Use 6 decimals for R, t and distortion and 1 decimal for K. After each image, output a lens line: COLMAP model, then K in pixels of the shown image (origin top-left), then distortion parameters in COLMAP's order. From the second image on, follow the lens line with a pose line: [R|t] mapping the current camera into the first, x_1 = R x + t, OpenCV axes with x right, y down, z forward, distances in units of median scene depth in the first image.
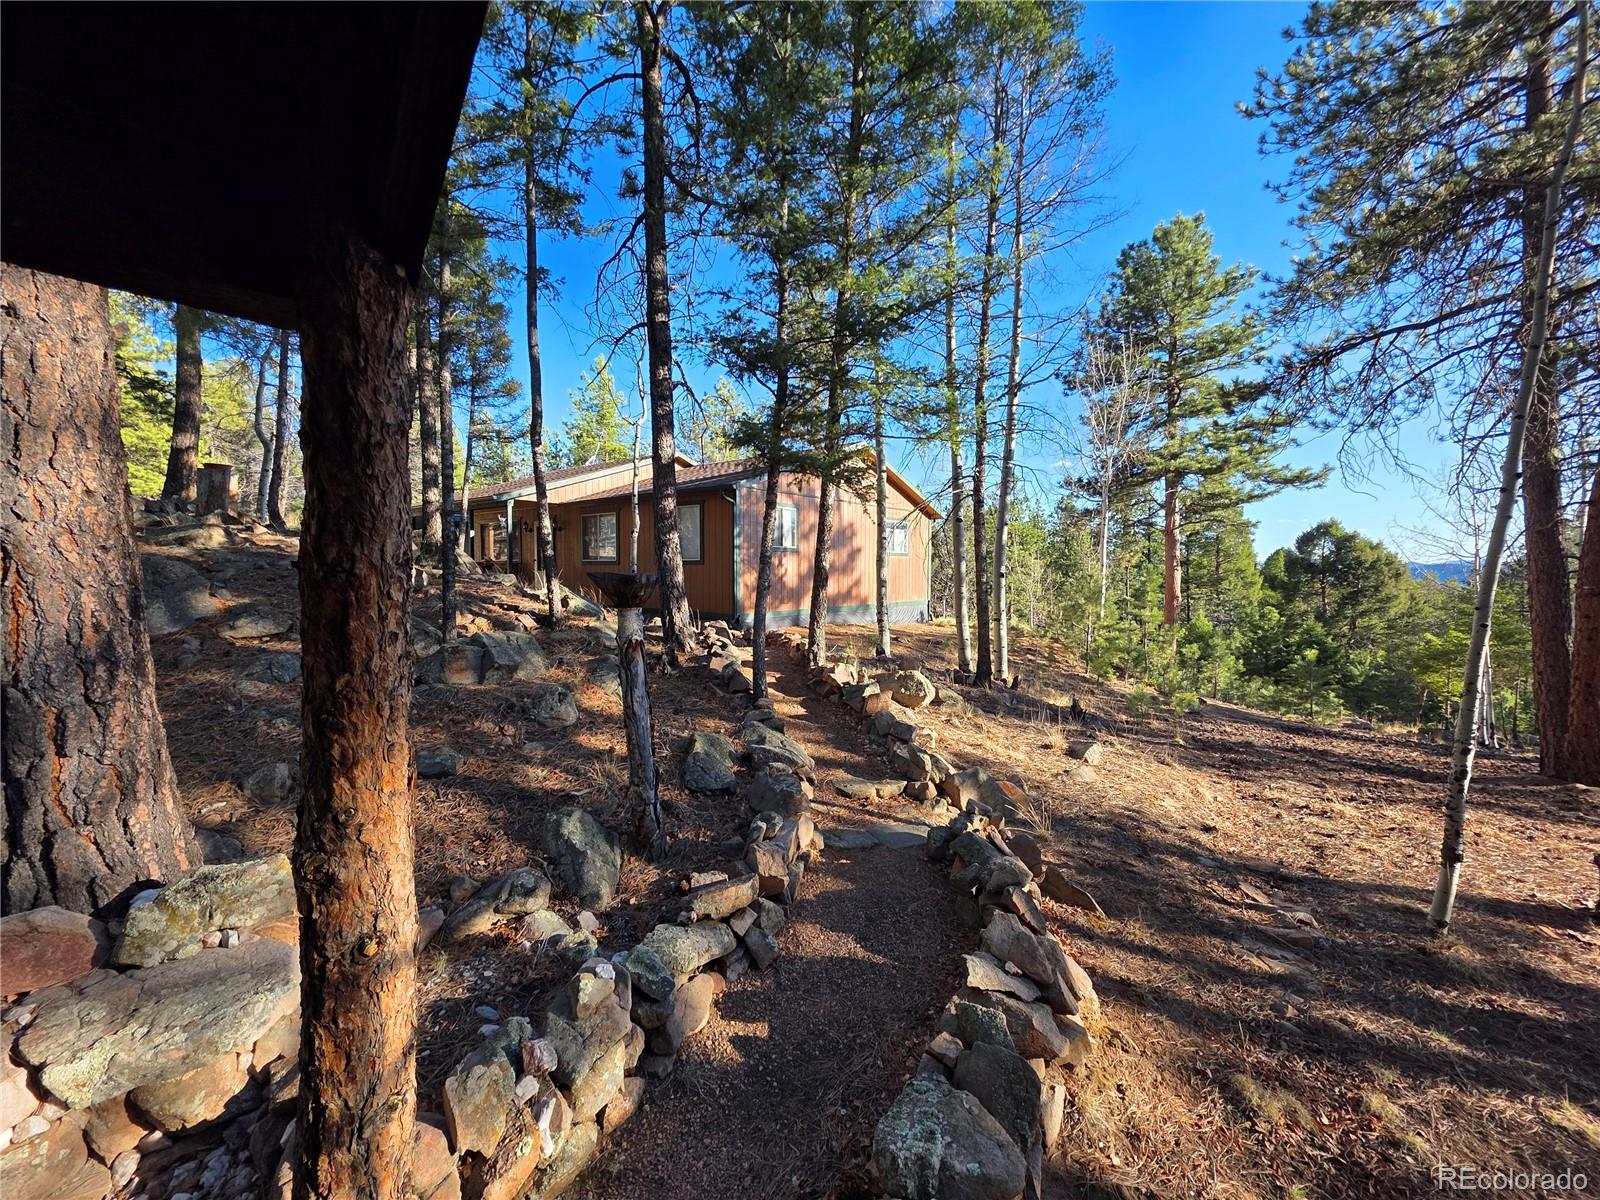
lens RADIAL K [[655.1, 0, 800.0], [0, 655.1, 600.0], [0, 0, 1]] dist [0.007396, -0.000152]
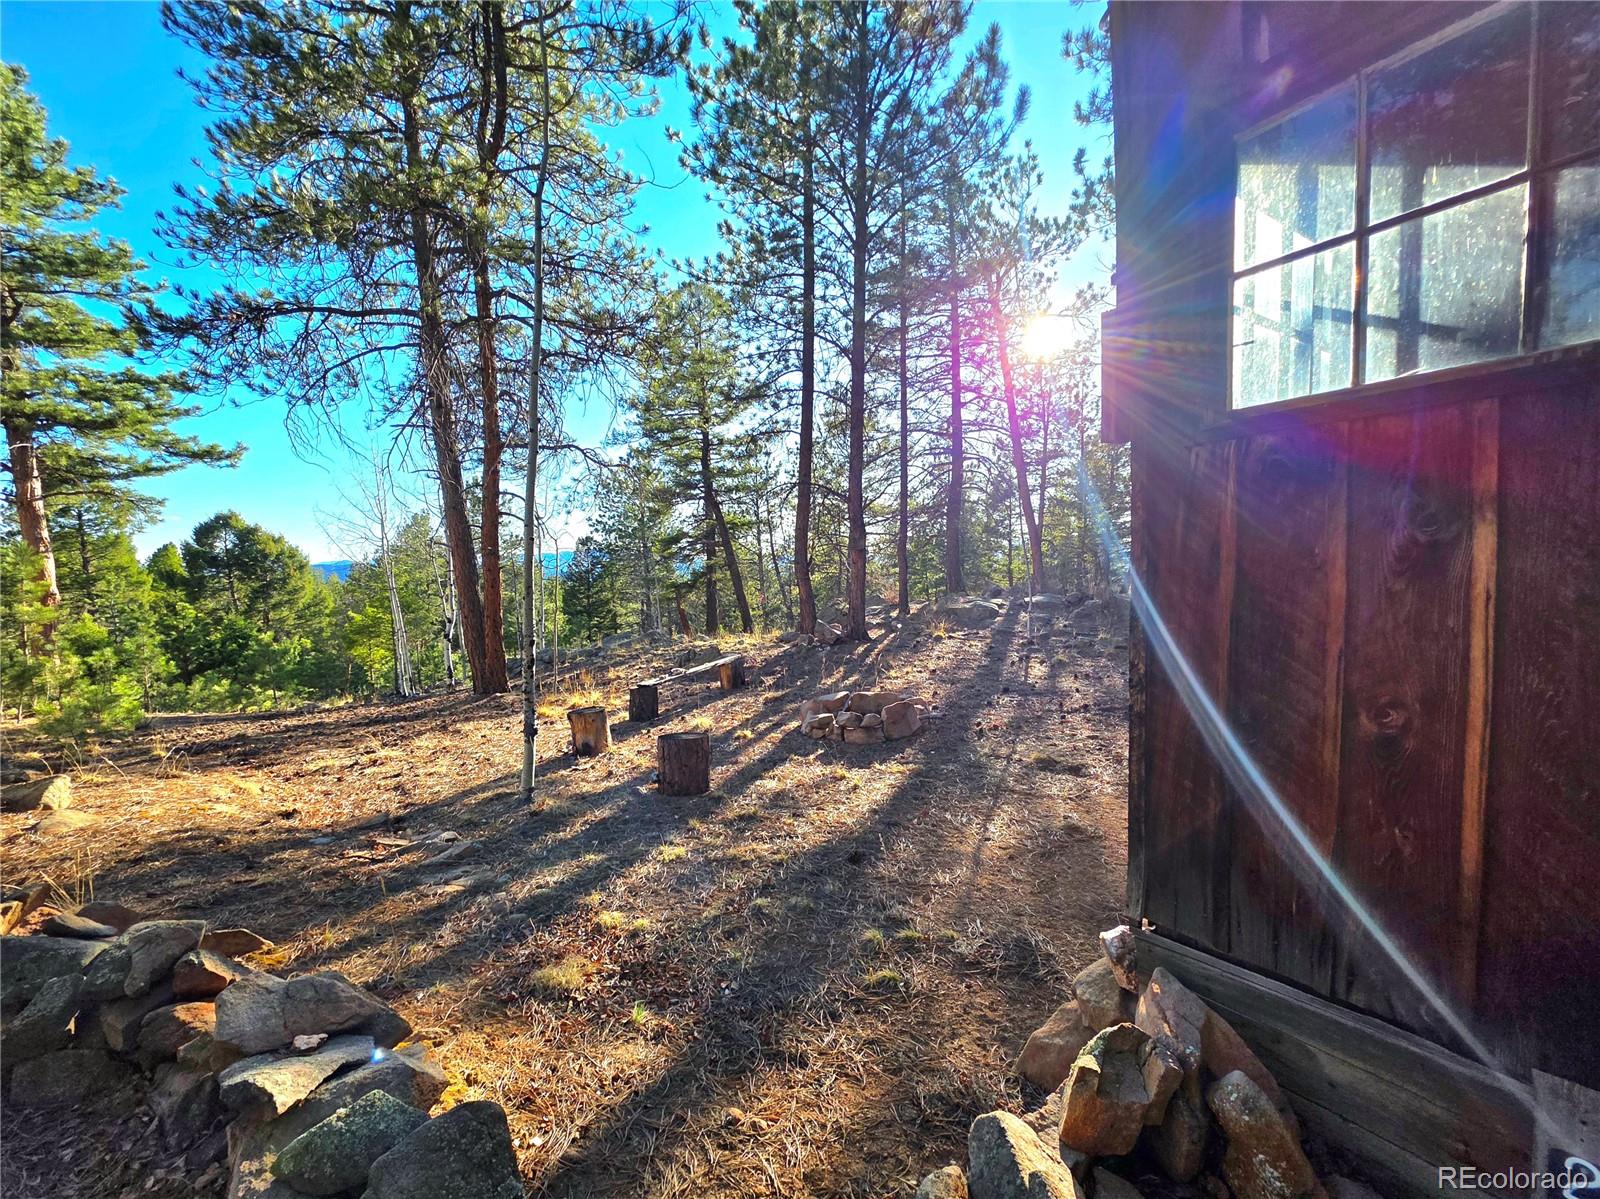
lens RADIAL K [[655.1, 0, 800.0], [0, 655.1, 599.5], [0, 0, 1]] dist [0.007396, -0.000152]
pose [[0.147816, -0.065835, 0.986821, -0.042087], [0.081097, 0.995229, 0.054248, 0.046906], [-0.985684, 0.072010, 0.152450, 0.120871]]
